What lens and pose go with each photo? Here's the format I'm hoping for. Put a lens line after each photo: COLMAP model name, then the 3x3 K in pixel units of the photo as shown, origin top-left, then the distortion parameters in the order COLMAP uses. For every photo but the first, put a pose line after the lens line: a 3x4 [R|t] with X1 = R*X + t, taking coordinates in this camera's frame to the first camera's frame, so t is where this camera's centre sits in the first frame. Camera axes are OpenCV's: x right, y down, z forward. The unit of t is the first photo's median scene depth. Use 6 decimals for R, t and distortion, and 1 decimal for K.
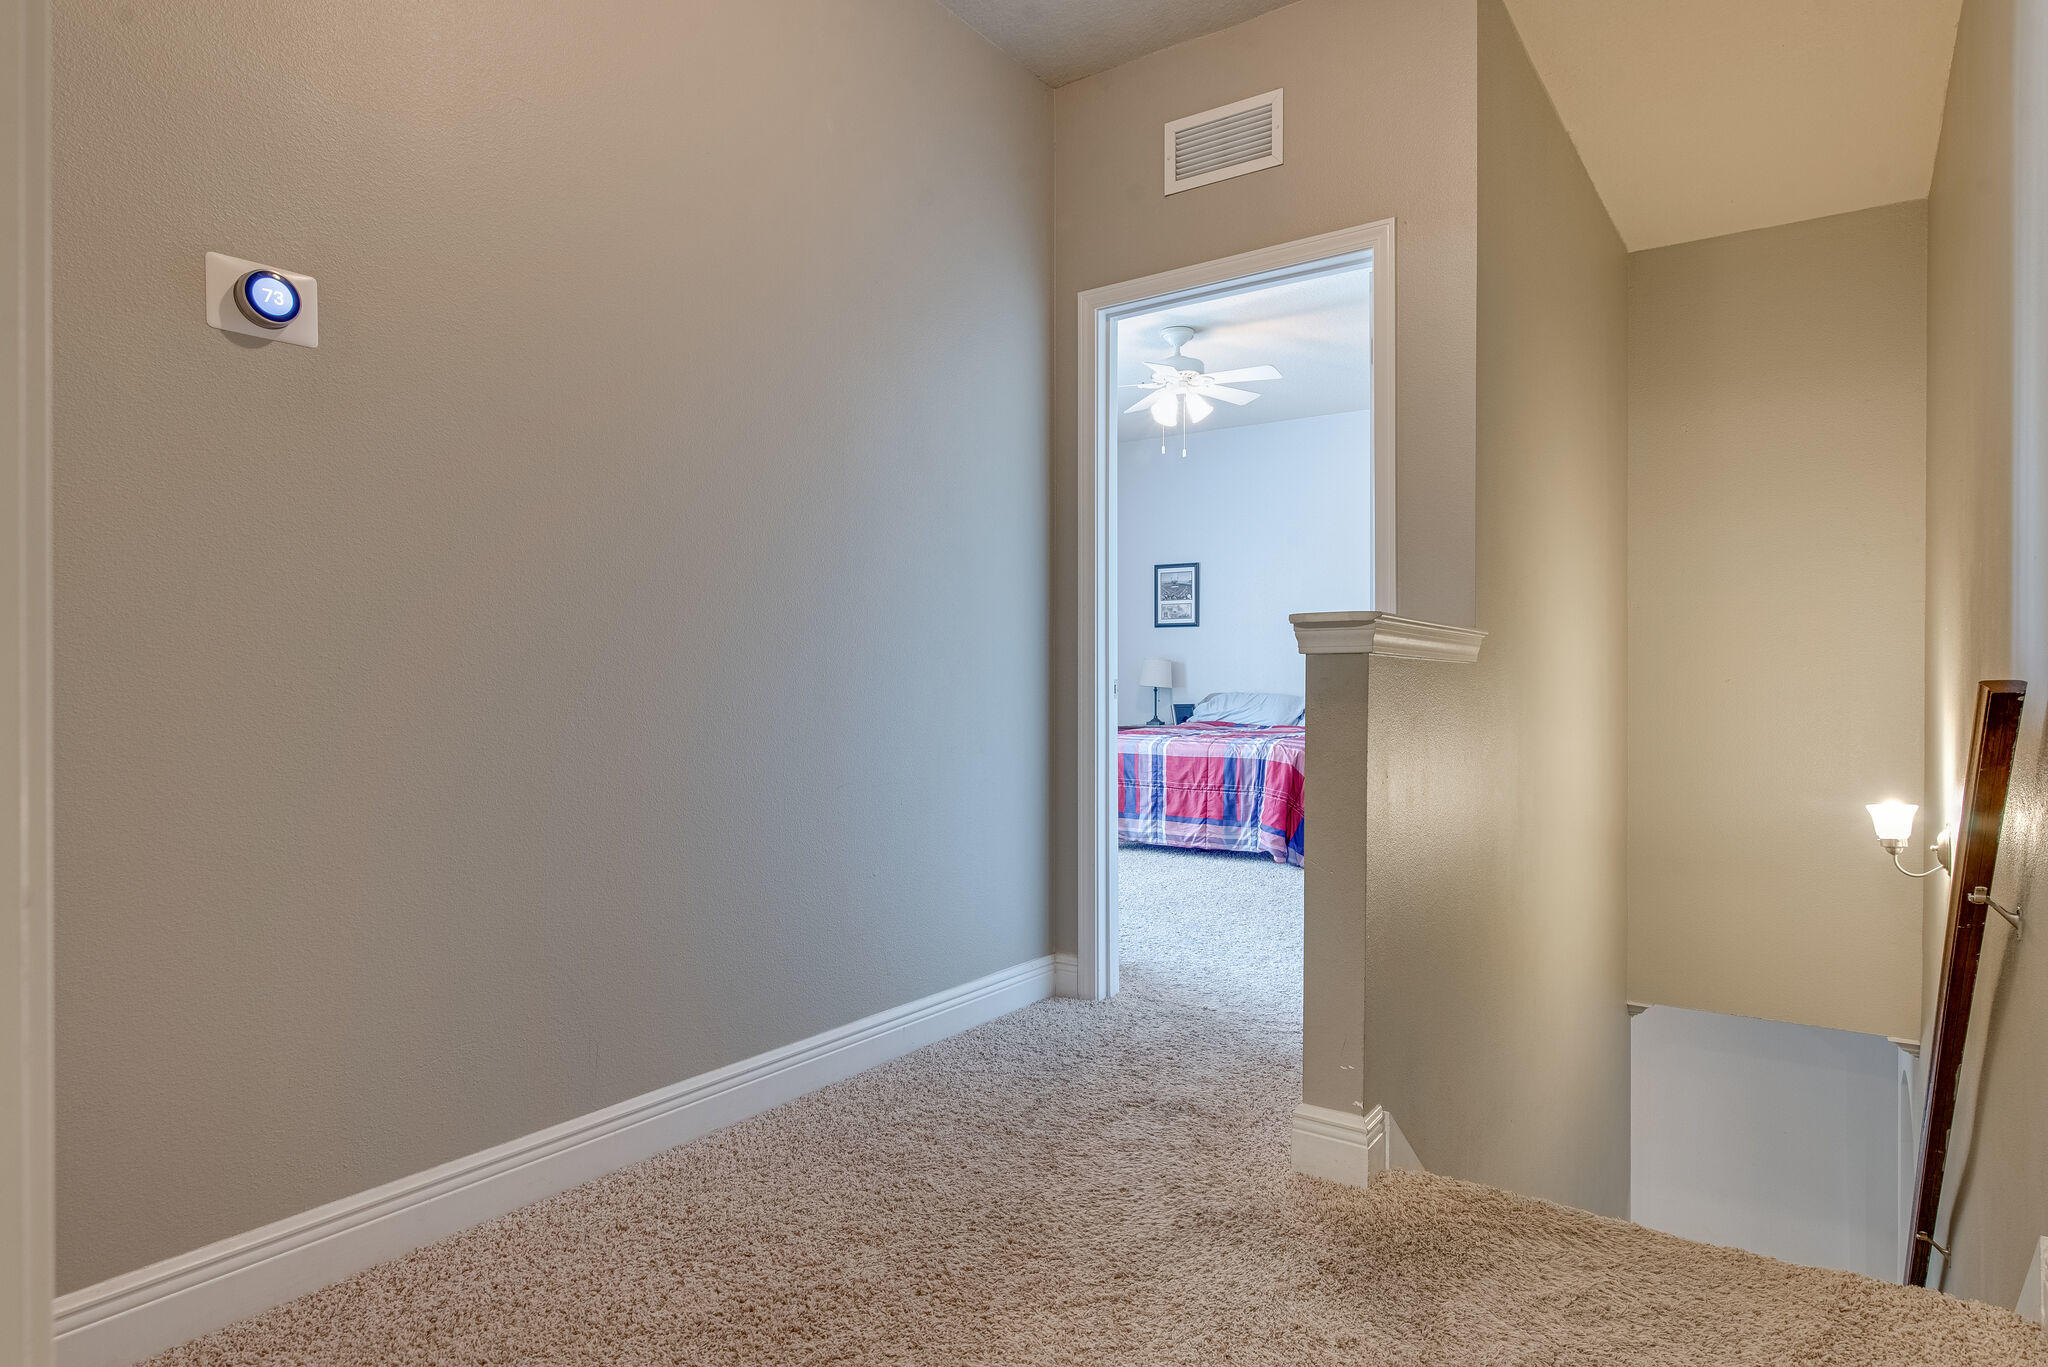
lens RADIAL K [[1168.4, 0, 1032.3], [0, 1168.4, 721.1], [0, 0, 1]] dist [0.012497, 0.000218]
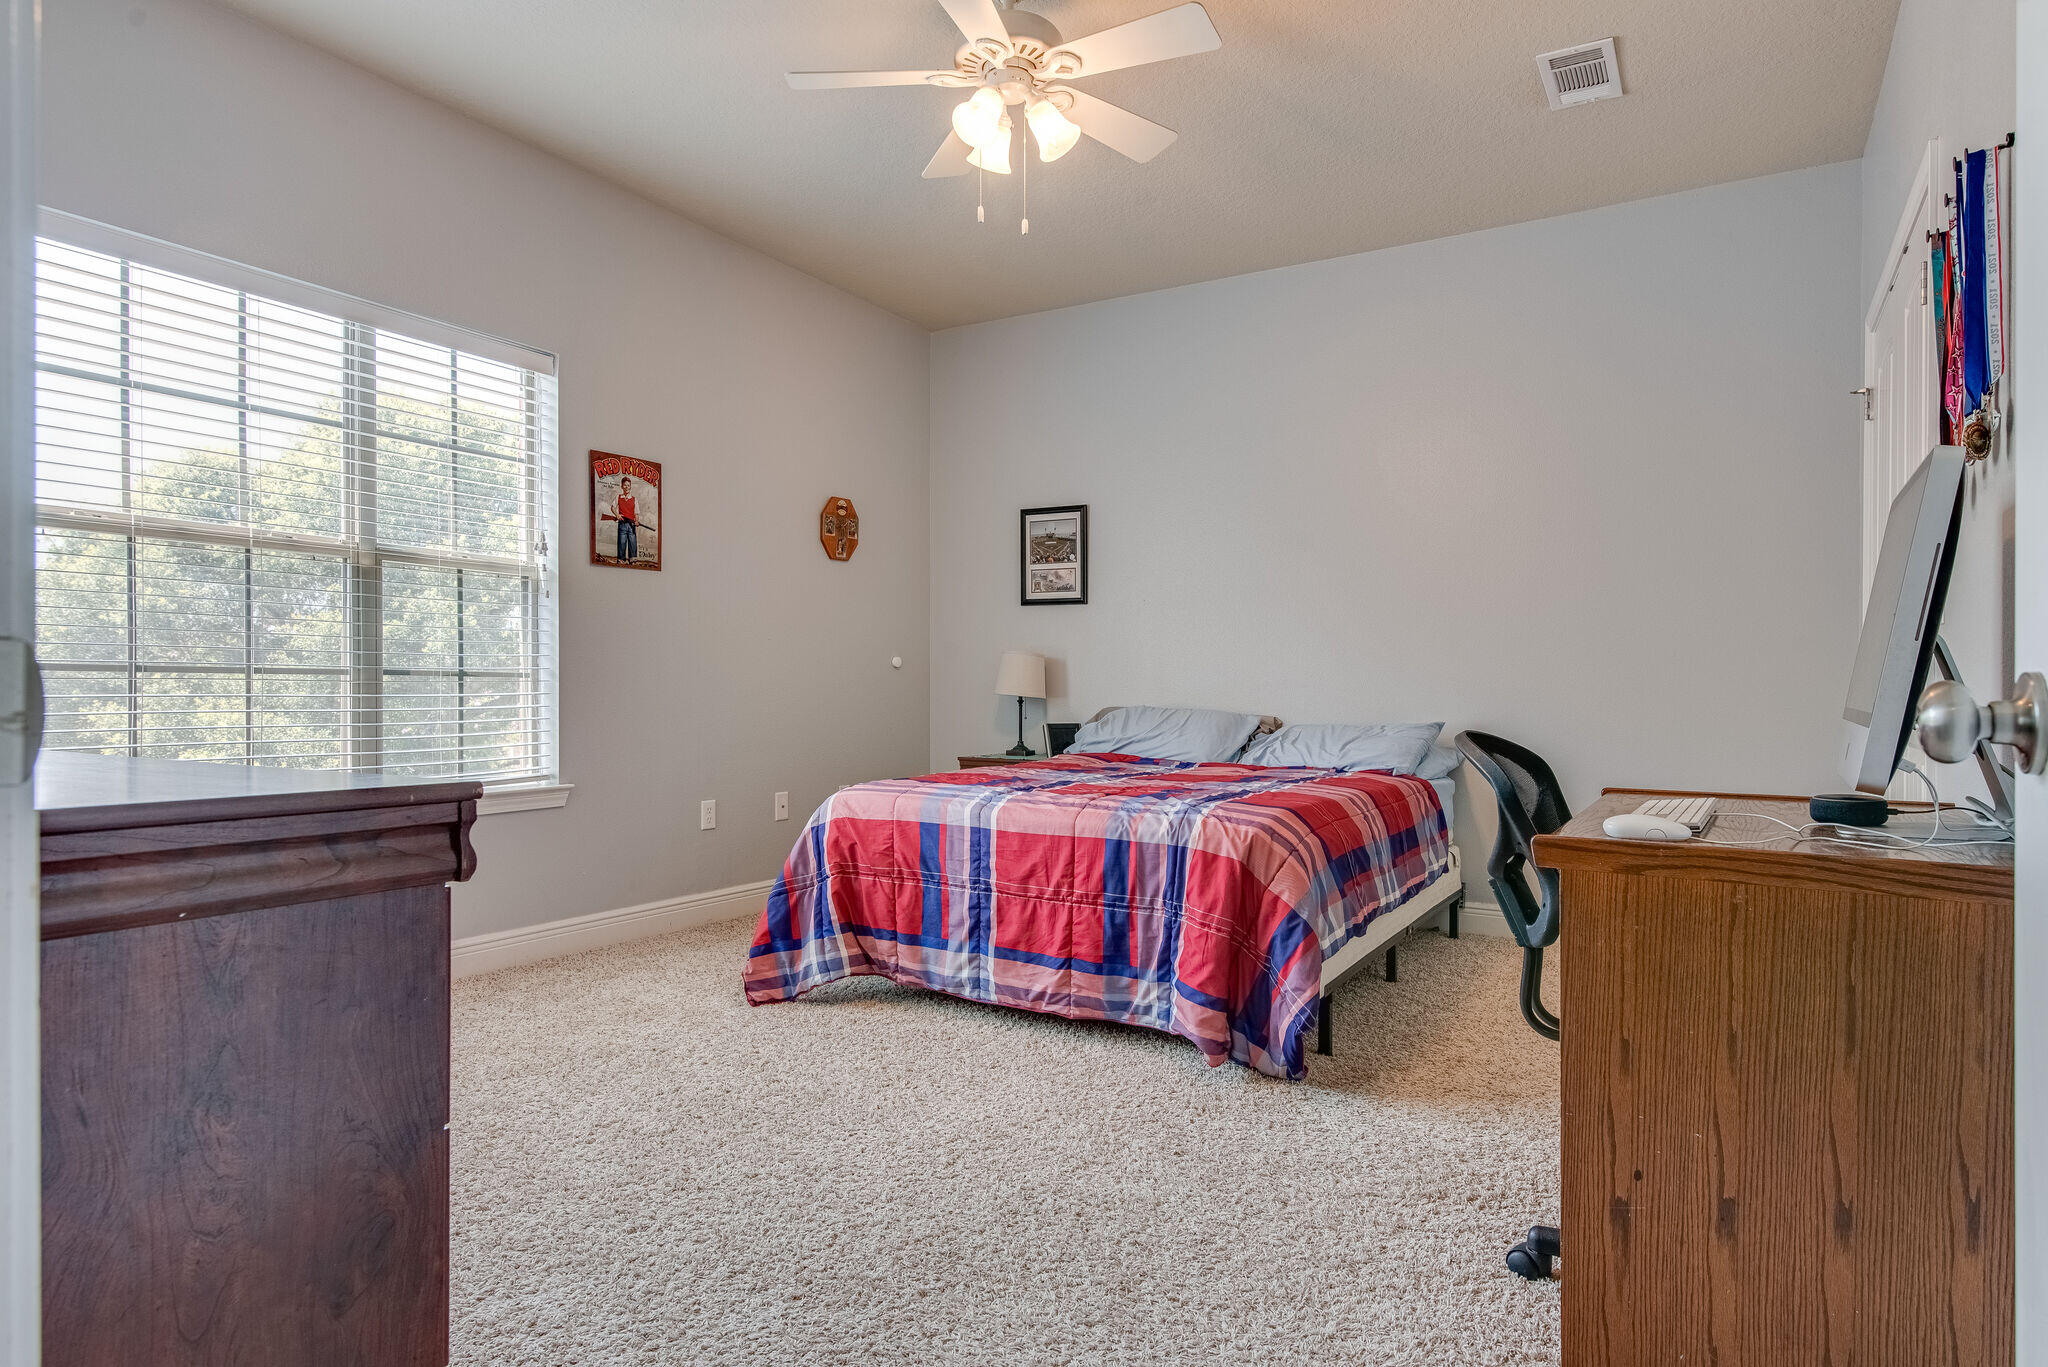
lens RADIAL K [[1168.4, 0, 1032.3], [0, 1168.4, 721.1], [0, 0, 1]] dist [0.012497, 0.000218]
pose [[0.998045, 0.003206, 0.062416, 0.098135], [-0.002715, 0.999965, -0.007948, -0.014543], [-0.062439, 0.007763, 0.998019, 0.484856]]
